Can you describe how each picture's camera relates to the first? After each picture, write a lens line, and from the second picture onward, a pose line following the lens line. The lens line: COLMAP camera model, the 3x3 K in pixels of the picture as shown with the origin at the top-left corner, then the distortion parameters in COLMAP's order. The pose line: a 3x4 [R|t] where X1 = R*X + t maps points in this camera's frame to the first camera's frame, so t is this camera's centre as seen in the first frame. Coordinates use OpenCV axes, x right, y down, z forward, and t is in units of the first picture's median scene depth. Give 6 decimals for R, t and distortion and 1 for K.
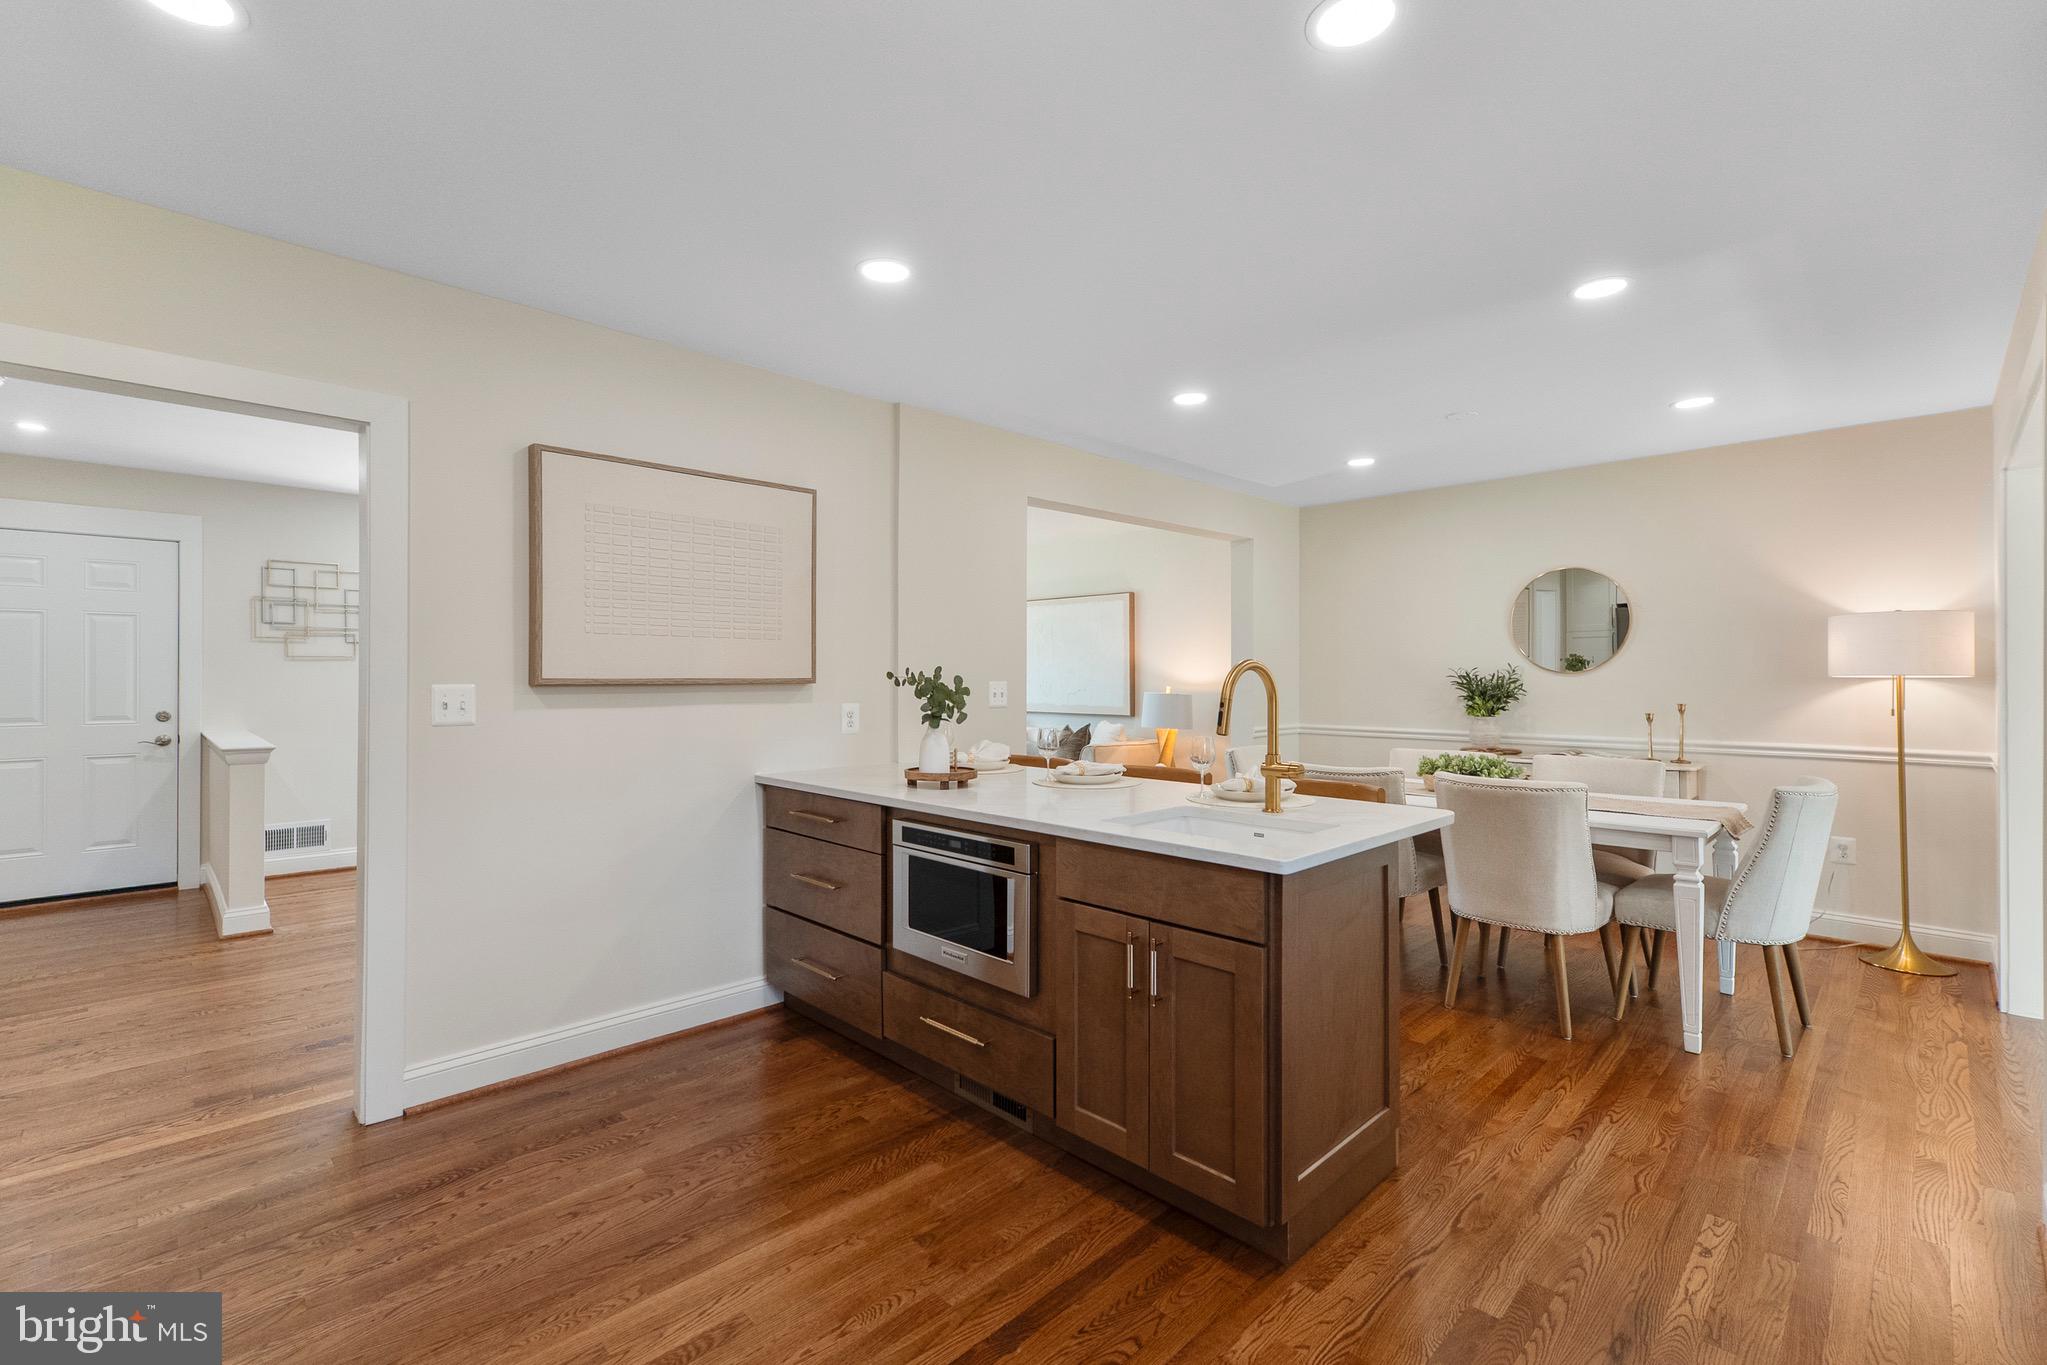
lens RADIAL K [[892.7, 0, 1020.6], [0, 892.7, 675.3], [0, 0, 1]] dist [0.008627, 0.000416]
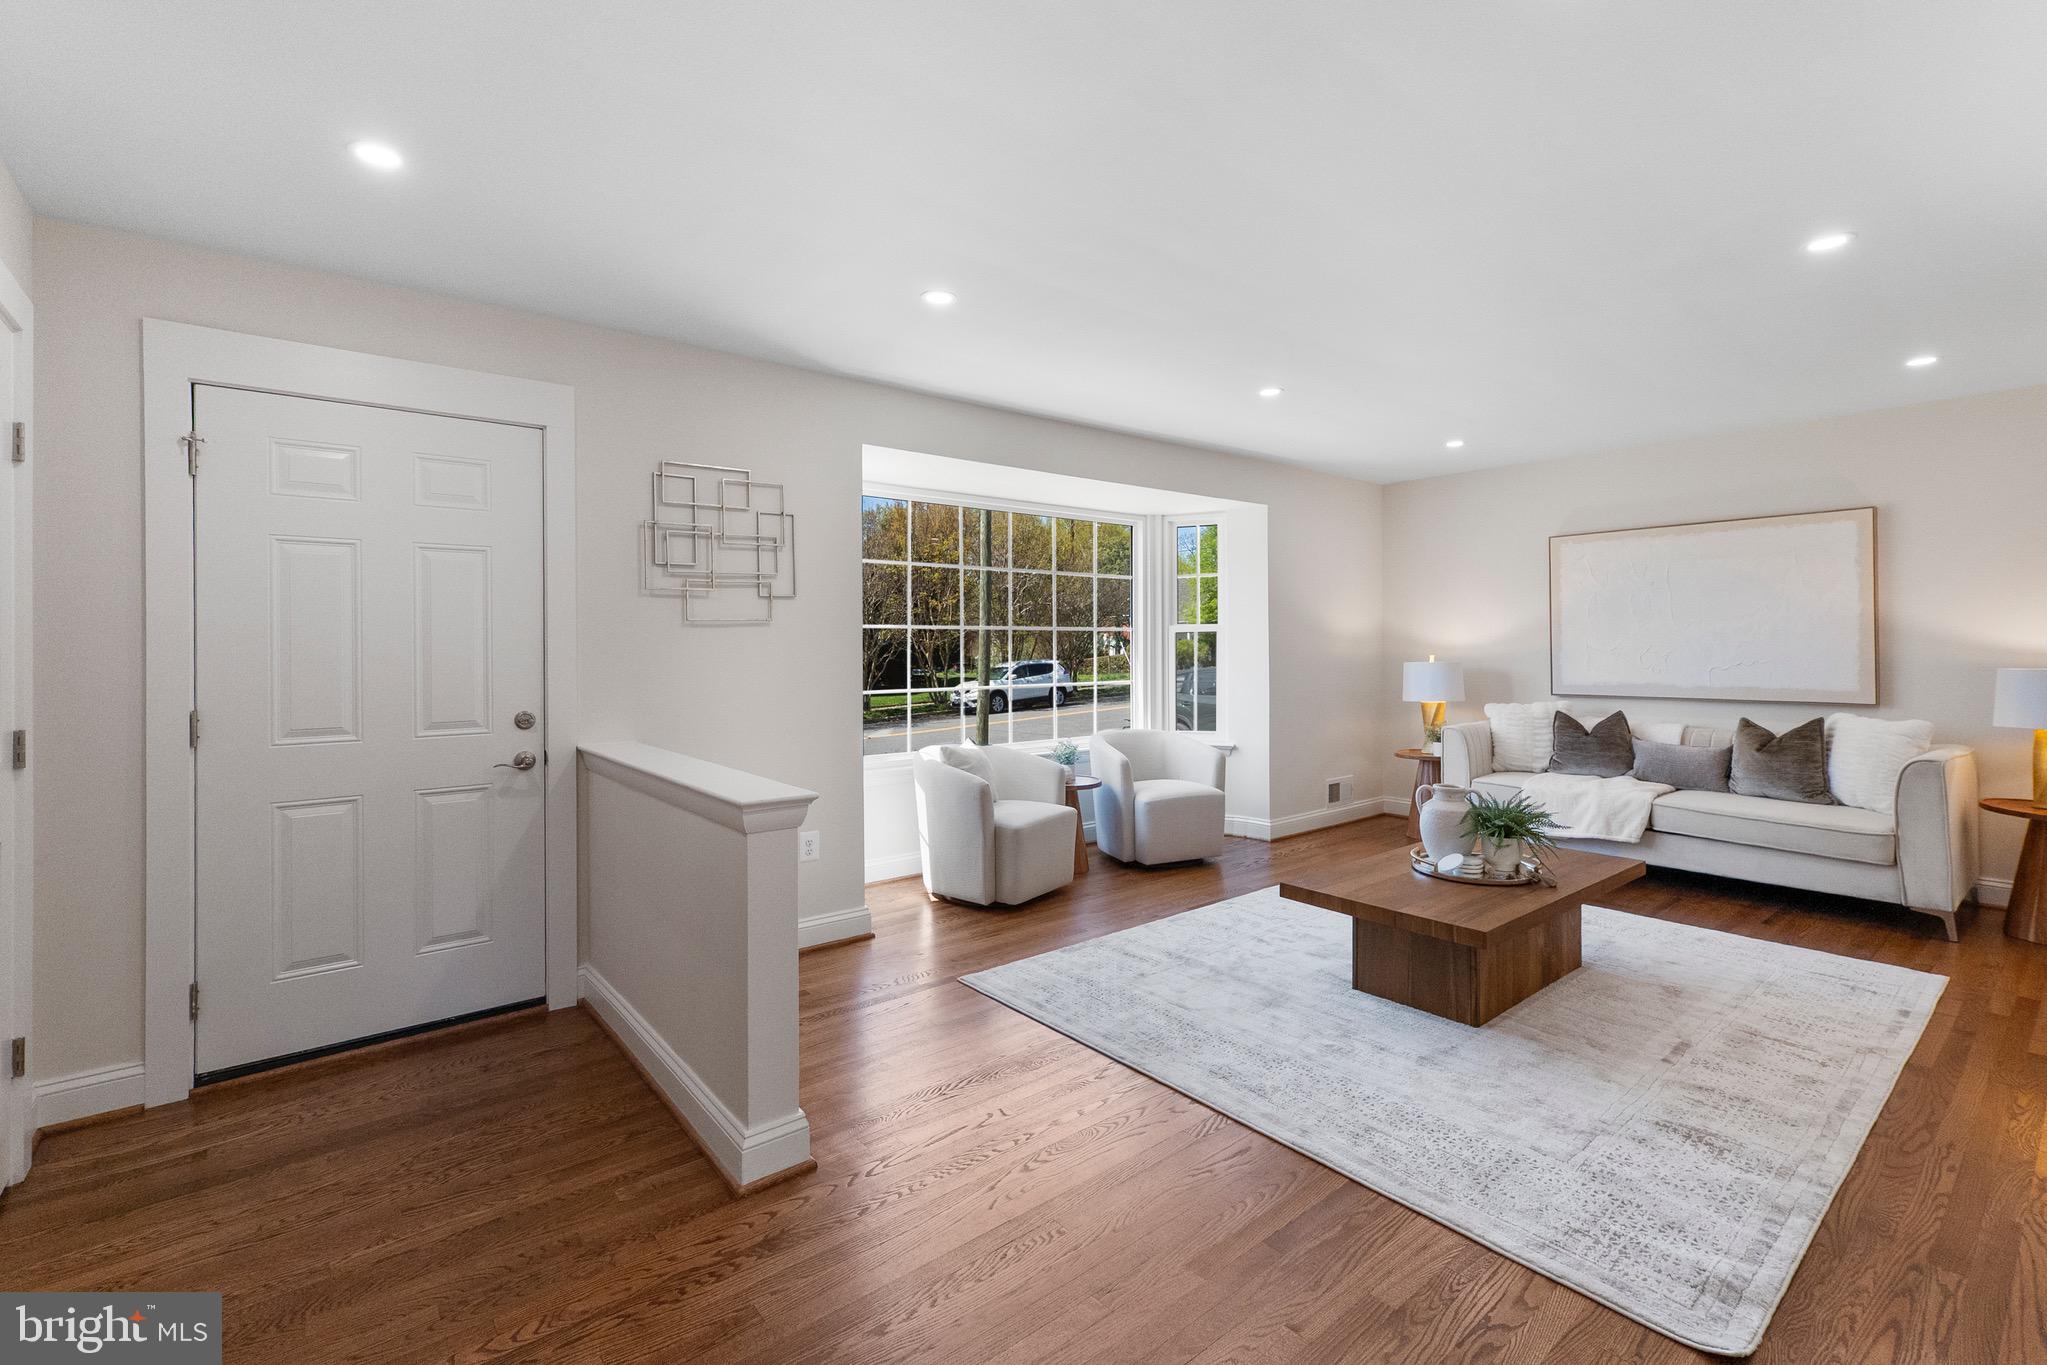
lens RADIAL K [[892.7, 0, 1019.0], [0, 892.7, 644.9], [0, 0, 1]] dist [0.008627, 0.000416]
pose [[0.995661, -0.007749, -0.092728, -0.572168], [0.007674, 0.999970, -0.001161, -0.001347], [0.092734, 0.000444, 0.995691, 0.441092]]
